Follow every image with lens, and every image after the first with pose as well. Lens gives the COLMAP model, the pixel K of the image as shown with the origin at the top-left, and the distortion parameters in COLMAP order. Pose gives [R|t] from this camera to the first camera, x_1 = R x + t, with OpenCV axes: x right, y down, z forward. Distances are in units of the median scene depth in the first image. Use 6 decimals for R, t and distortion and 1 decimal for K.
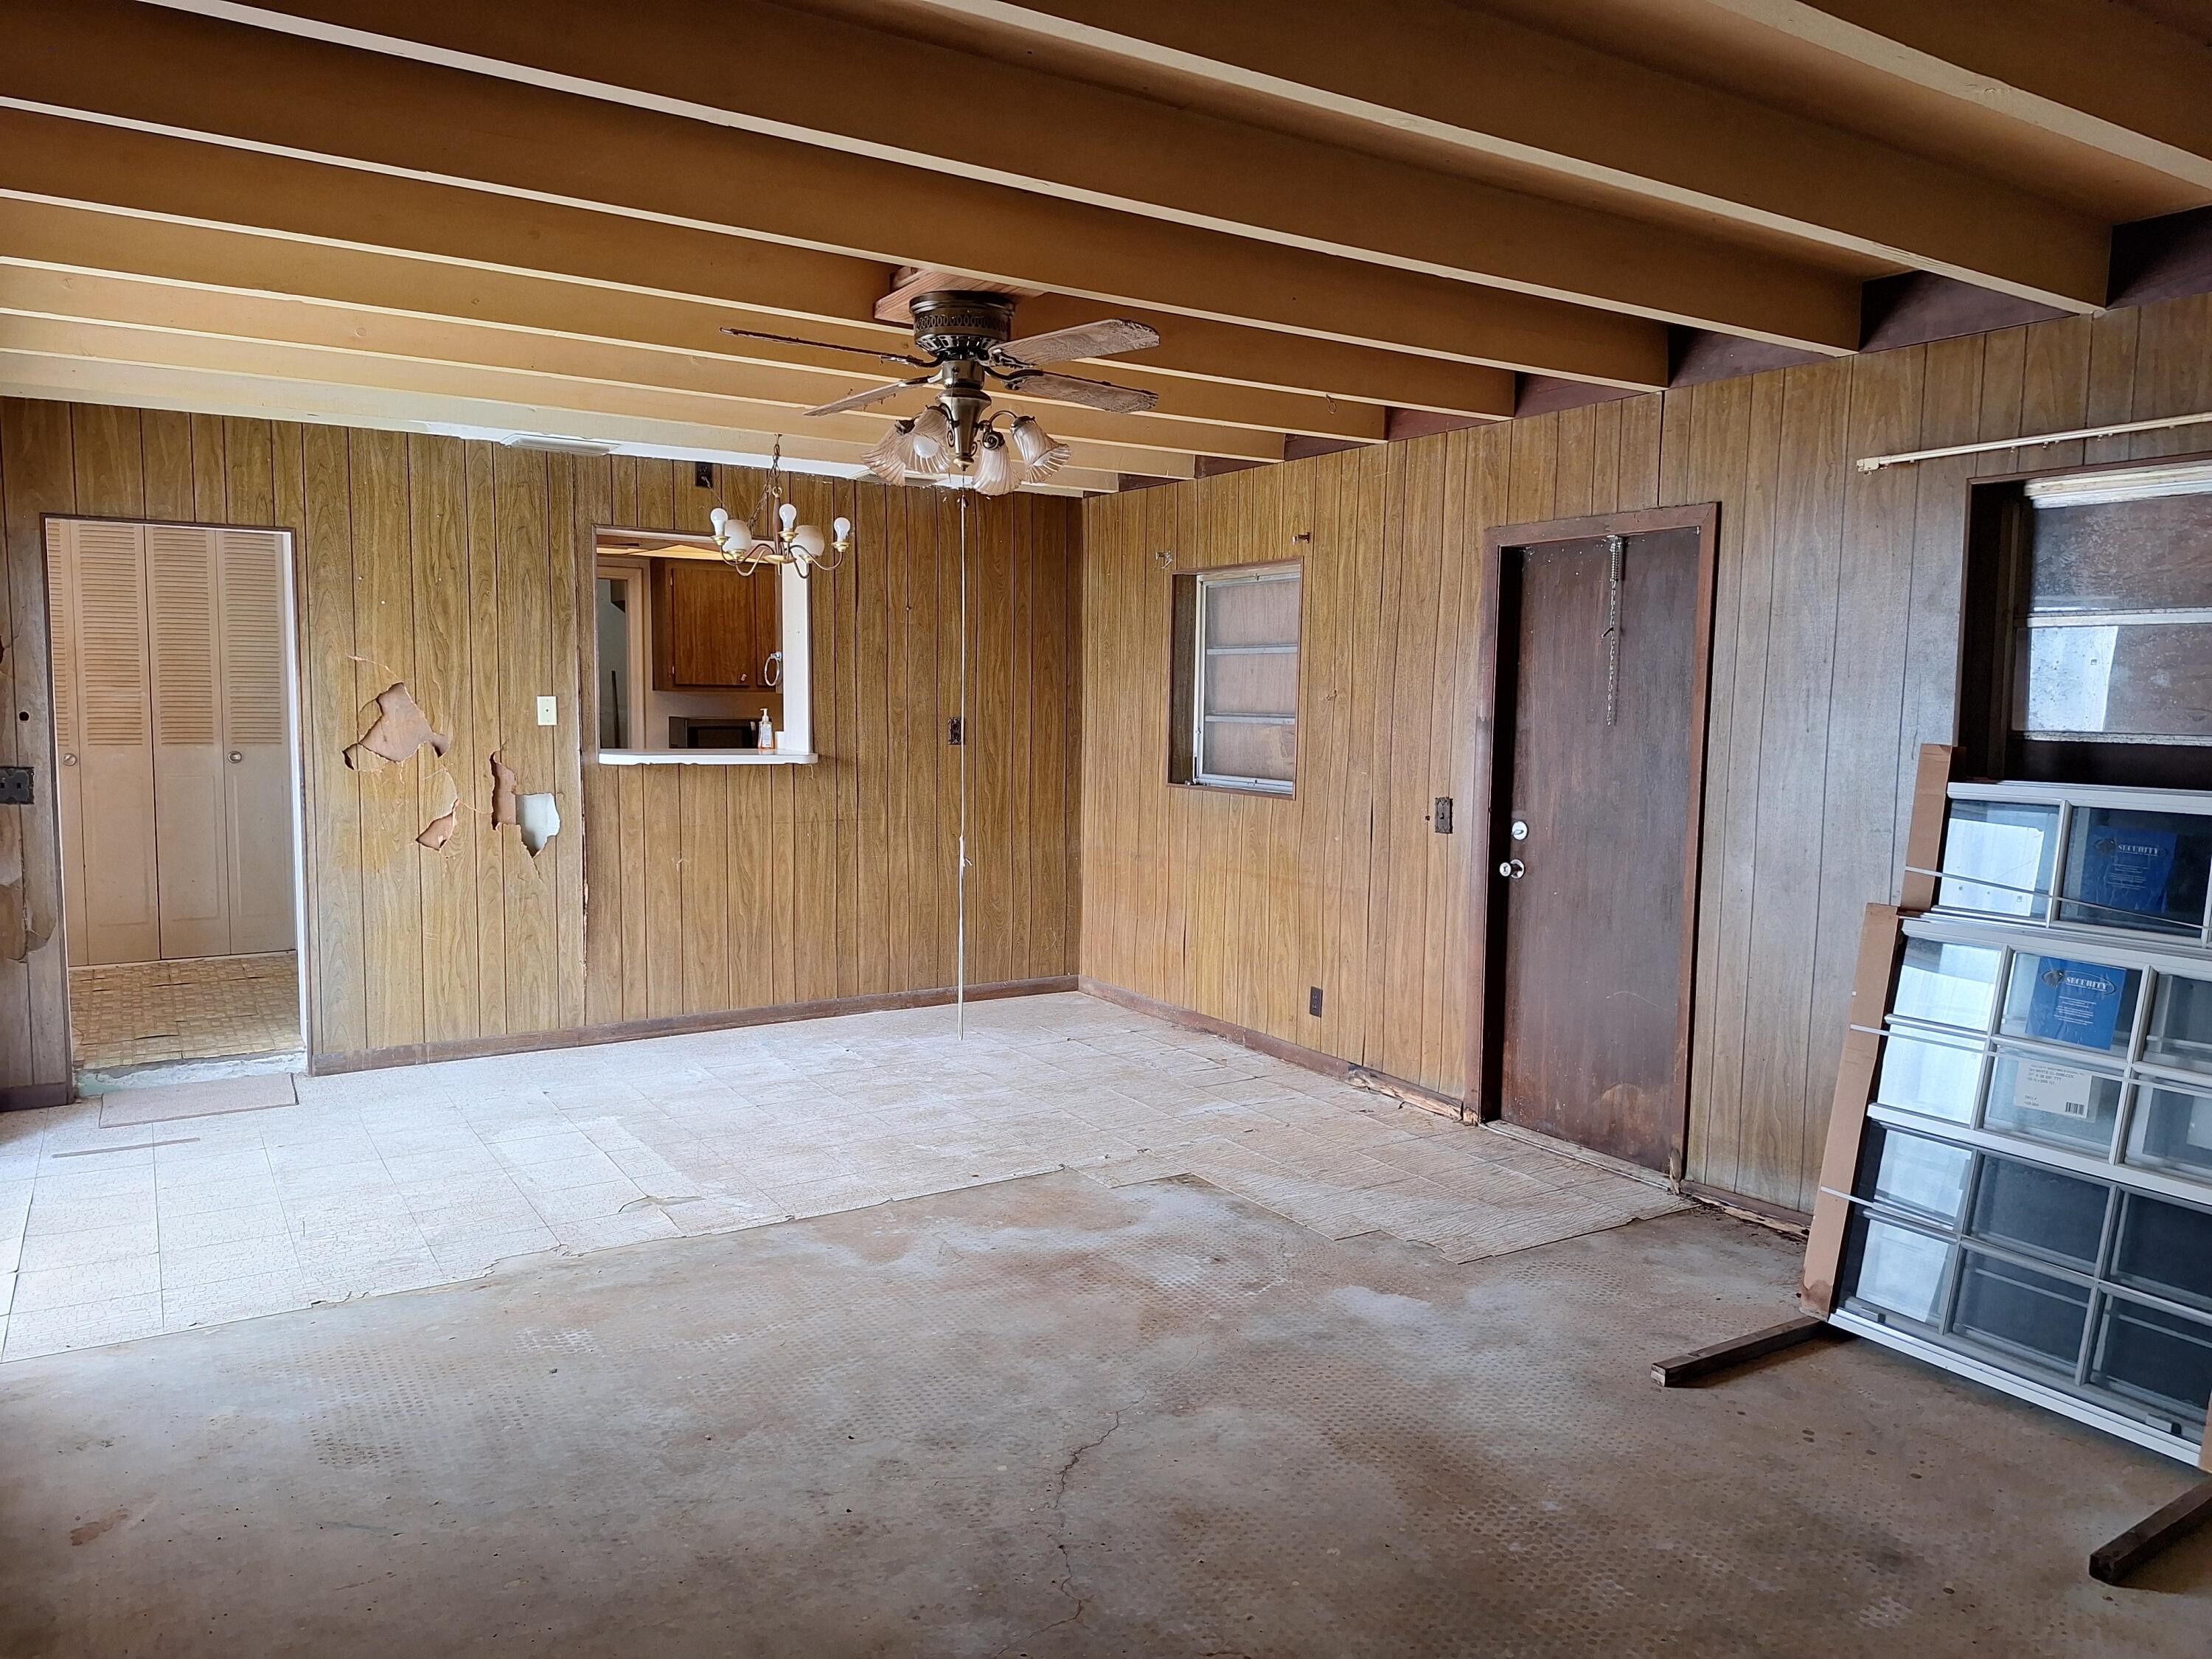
lens RADIAL K [[1524.0, 0, 1108.9], [0, 1524.0, 834.6], [0, 0, 1]] dist [0.109911, -0.141150]
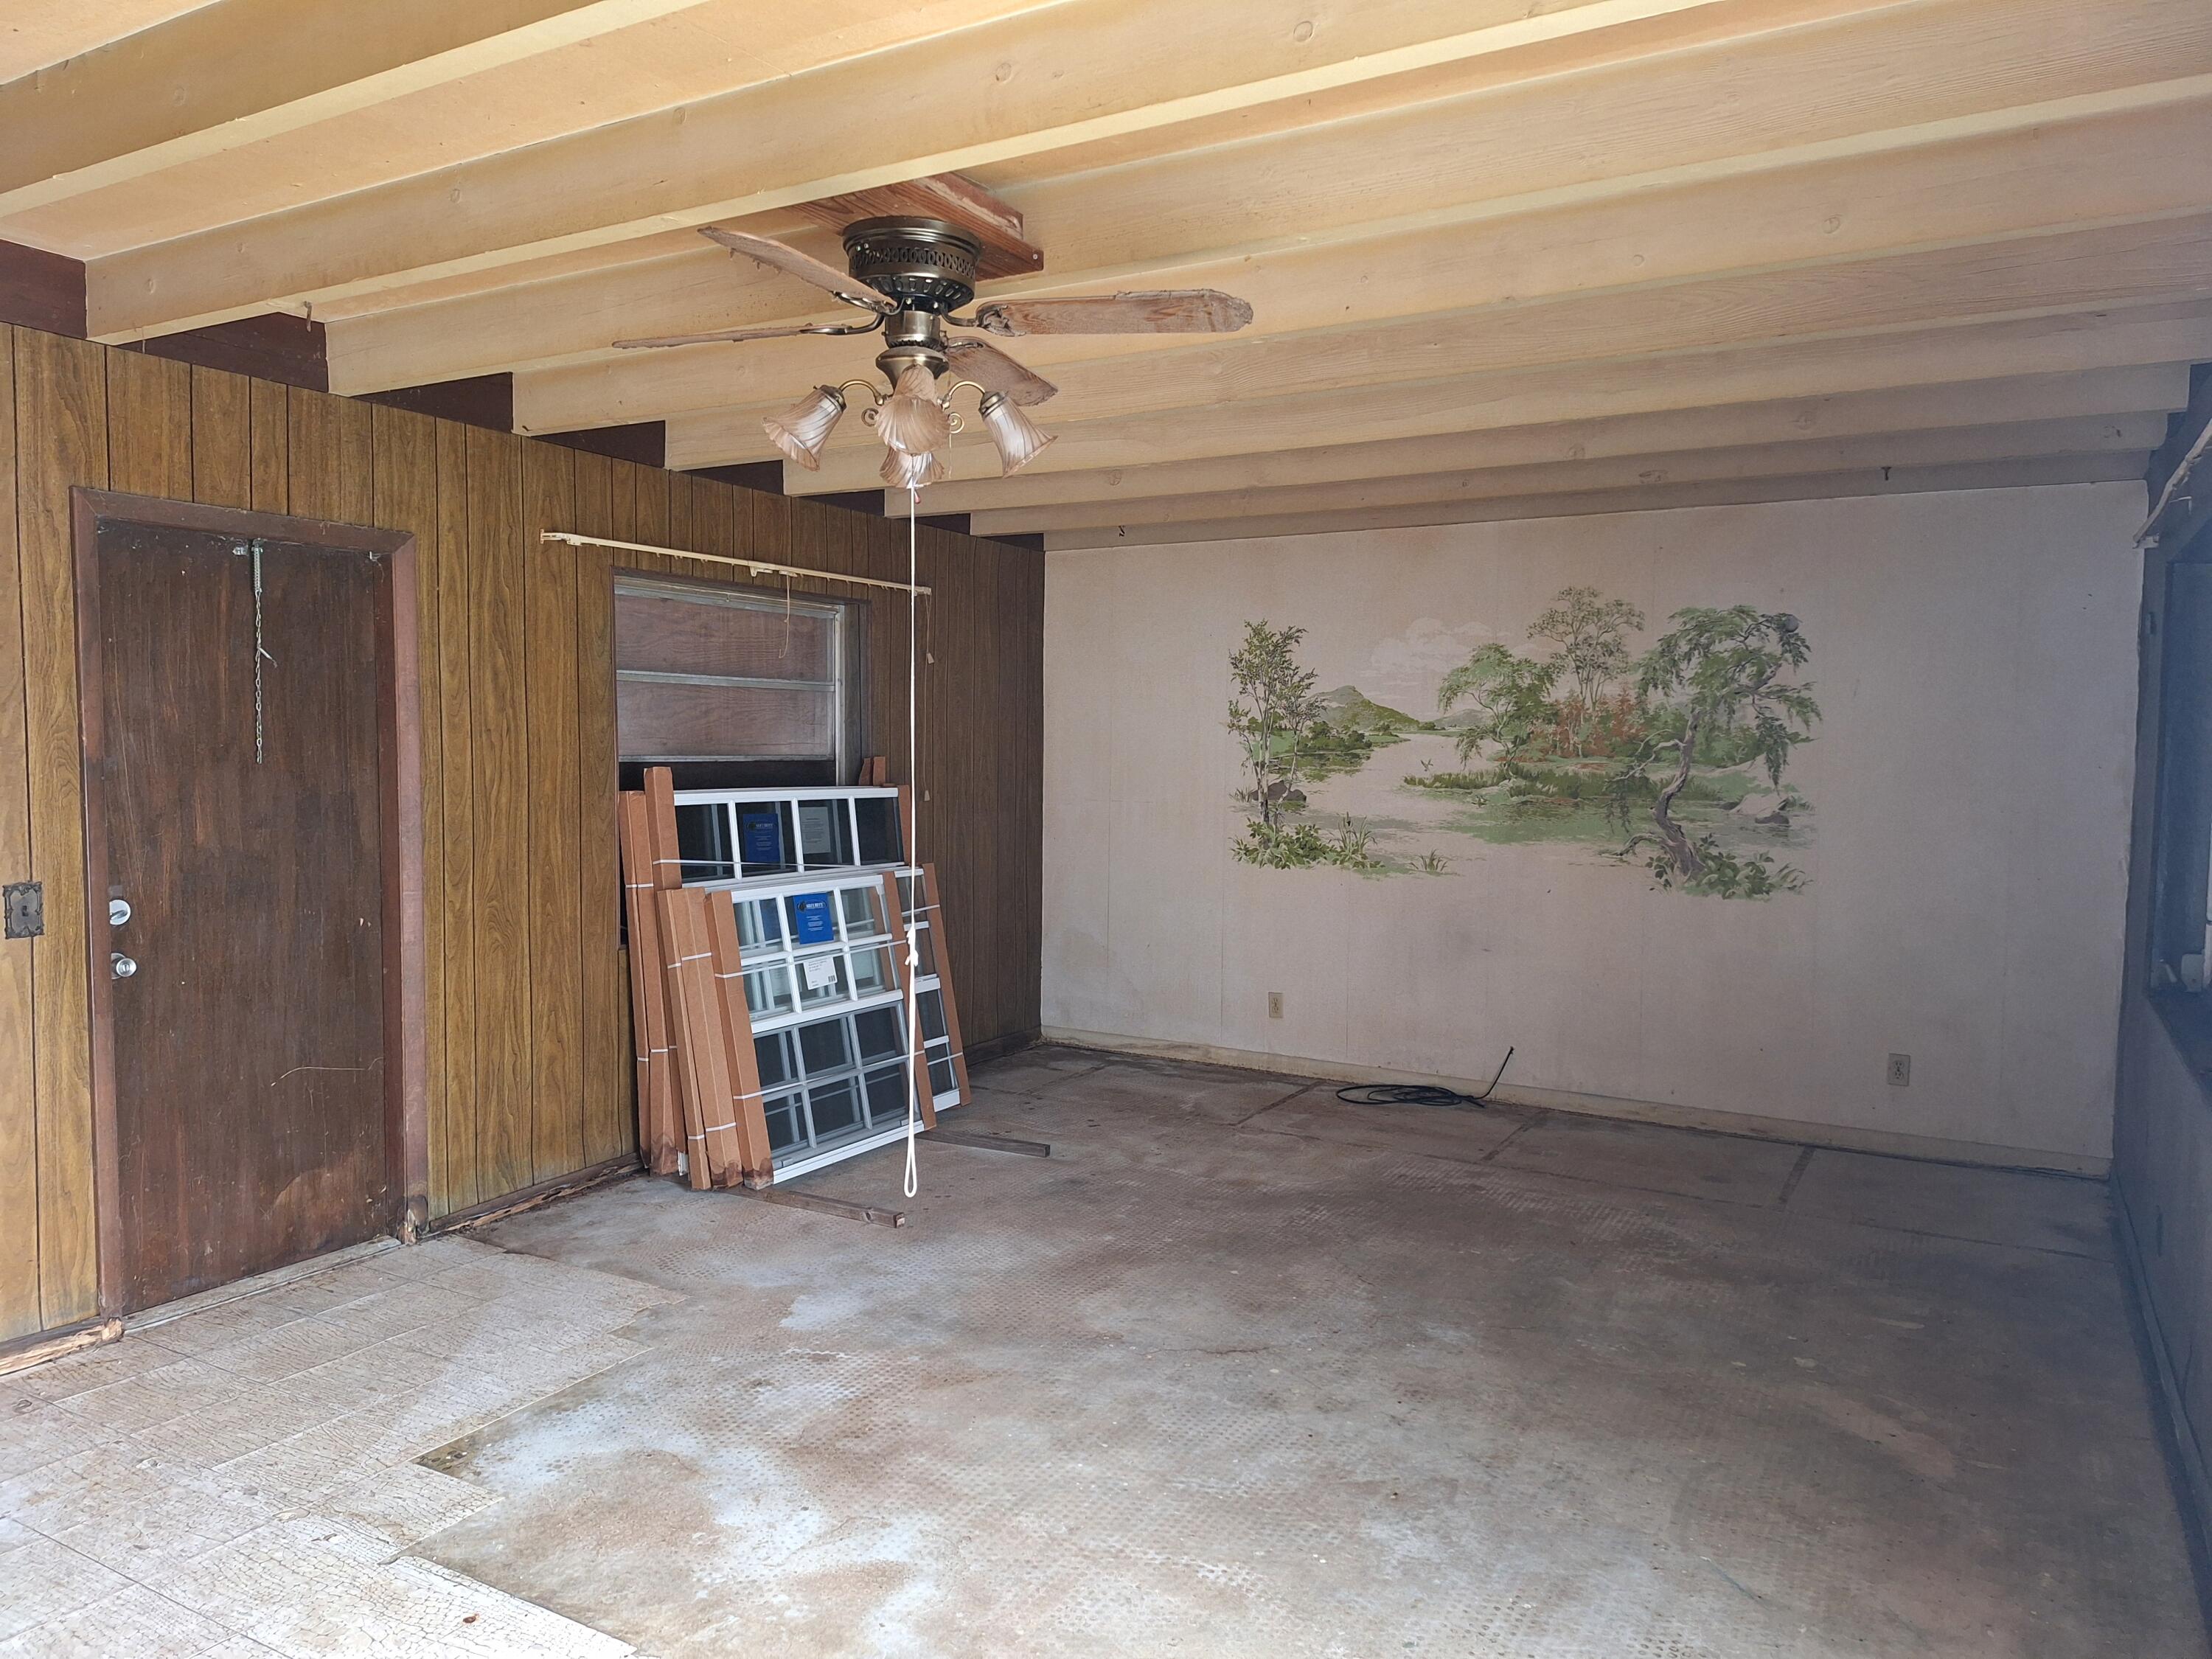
lens RADIAL K [[1524.0, 0, 1108.9], [0, 1524.0, 834.6], [0, 0, 1]] dist [0.109911, -0.141150]
pose [[-0.469631, -0.073986, 0.879757, -0.780578], [0.066454, 0.990693, 0.118790, -0.124812], [-0.880358, 0.114251, -0.460343, 1.205690]]
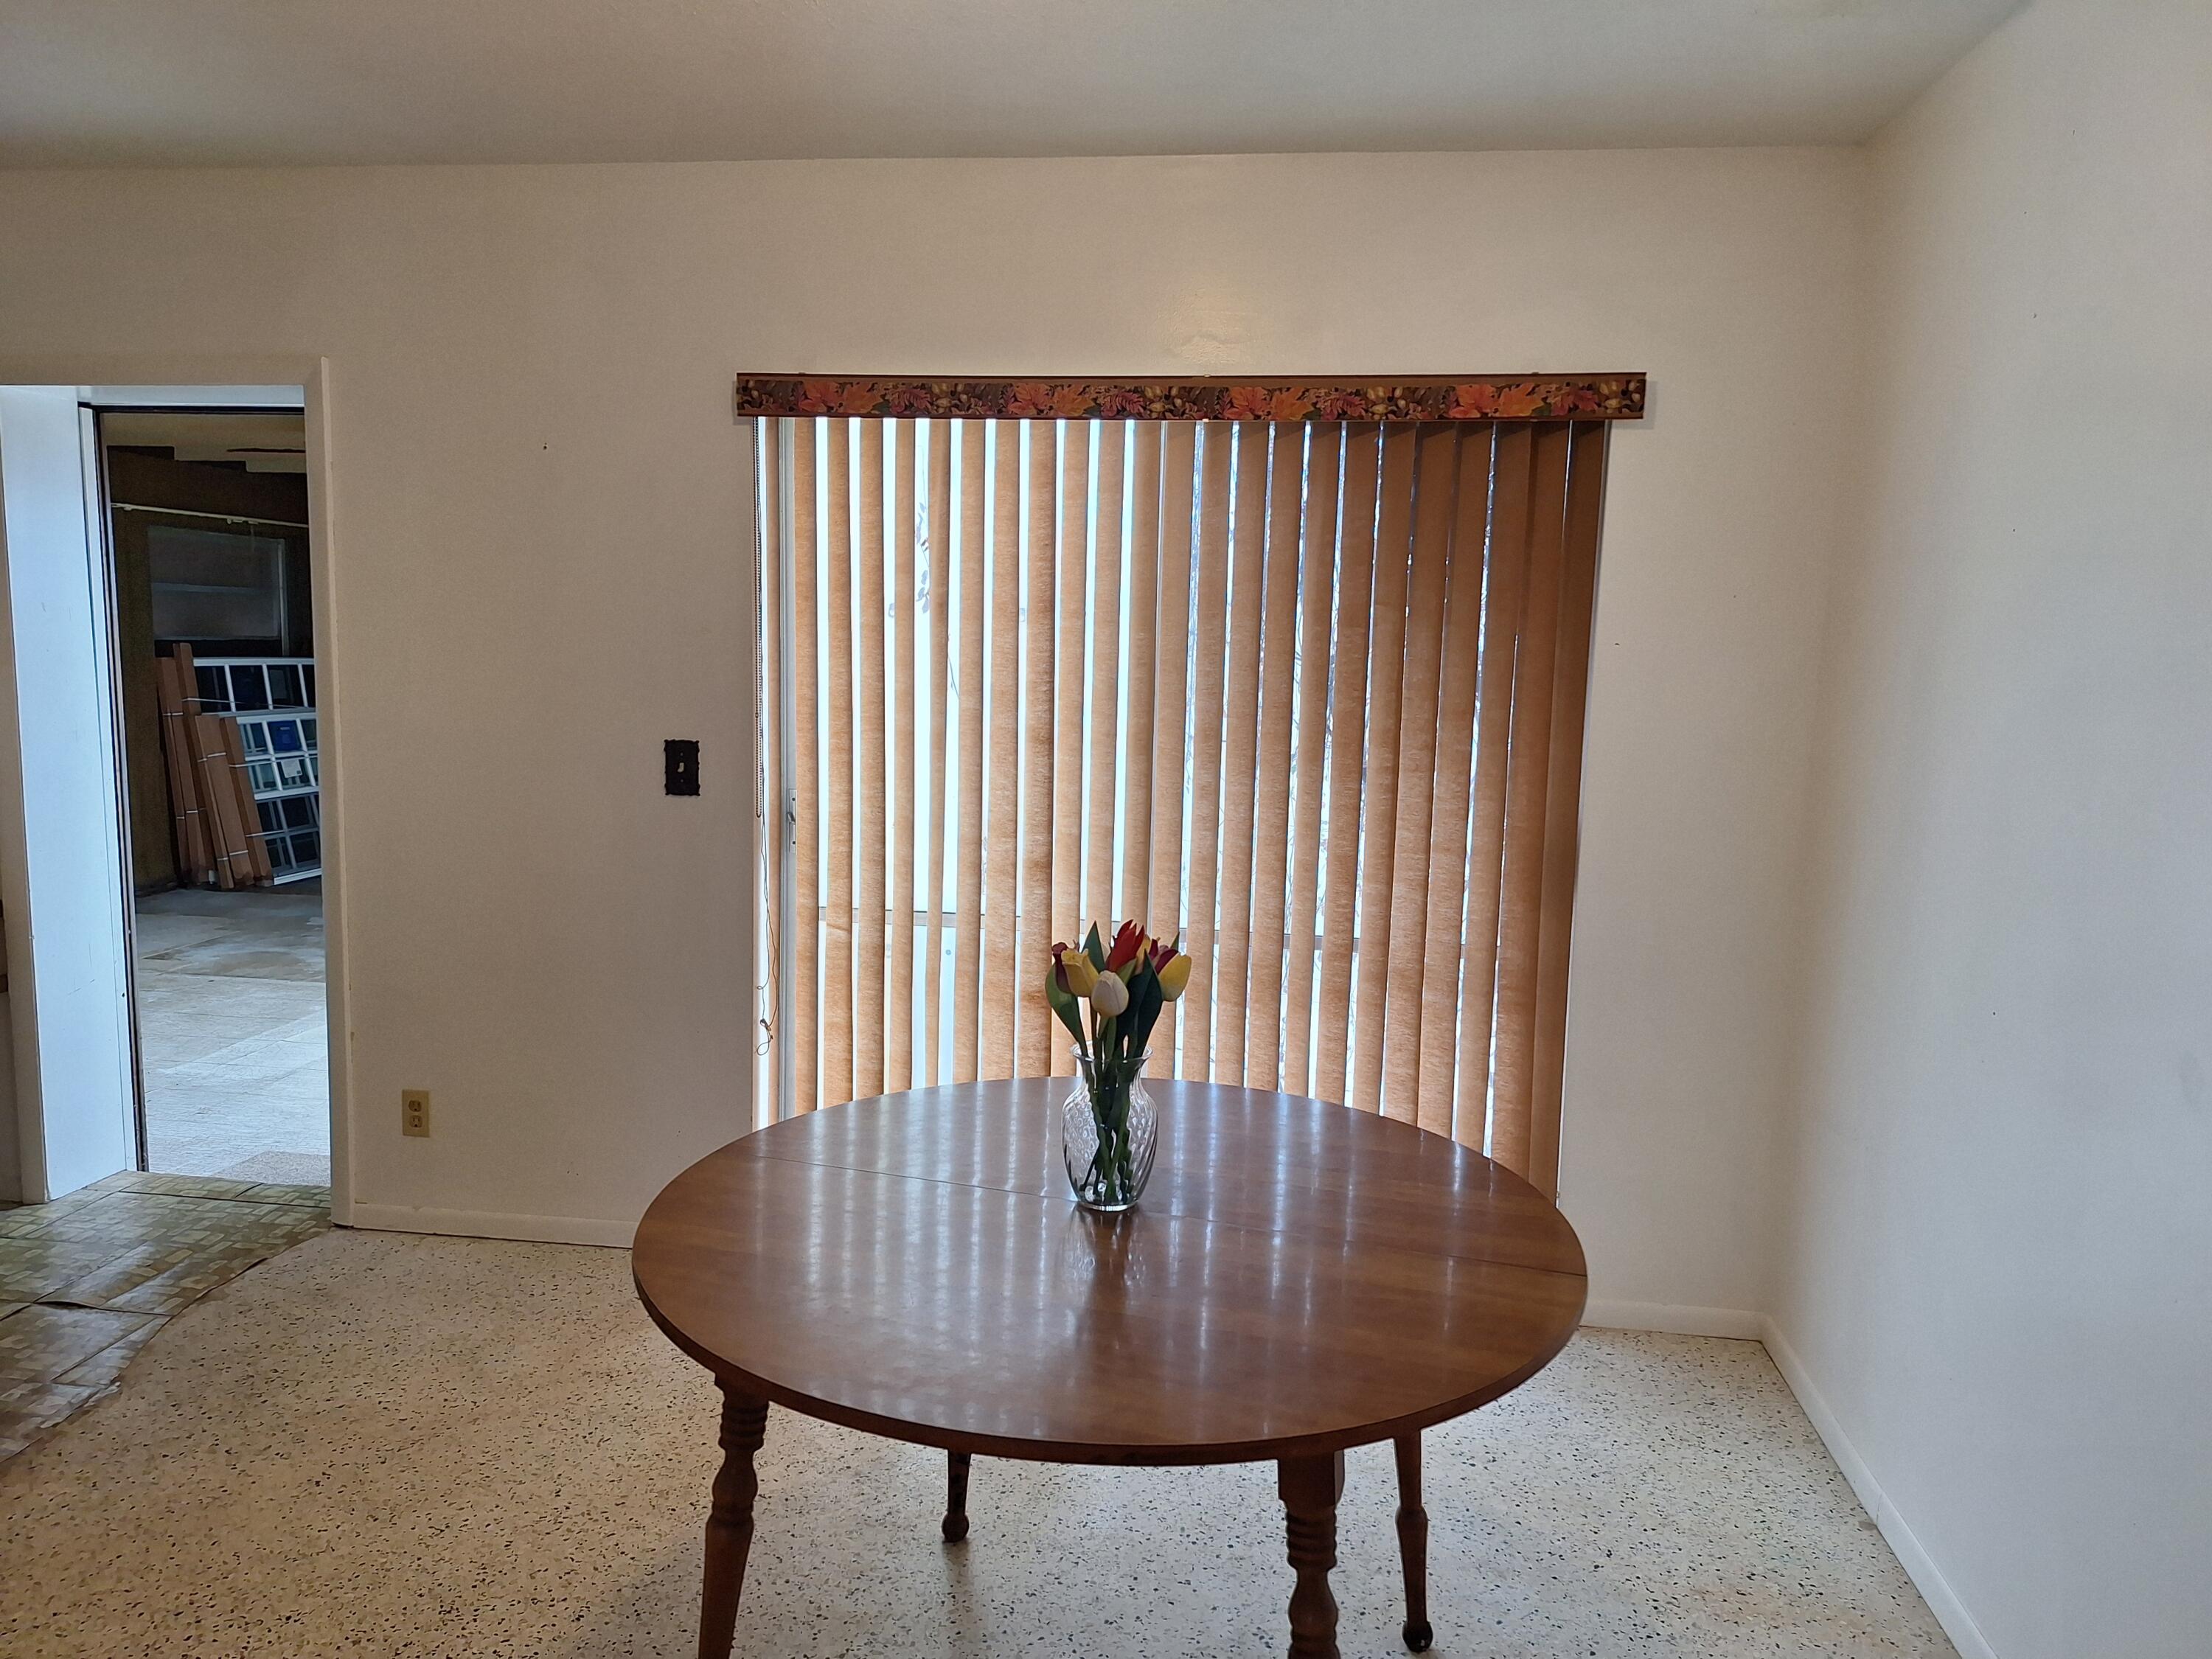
lens RADIAL K [[1523.4, 0, 1124.8], [0, 1523.4, 839.4], [0, 0, 1]] dist [0.079604, -0.083529]
pose [[-0.771274, -0.118068, 0.625457, -1.844871], [0.020947, 0.977405, 0.210336, -0.210845], [-0.636159, 0.175328, -0.751373, 1.761502]]
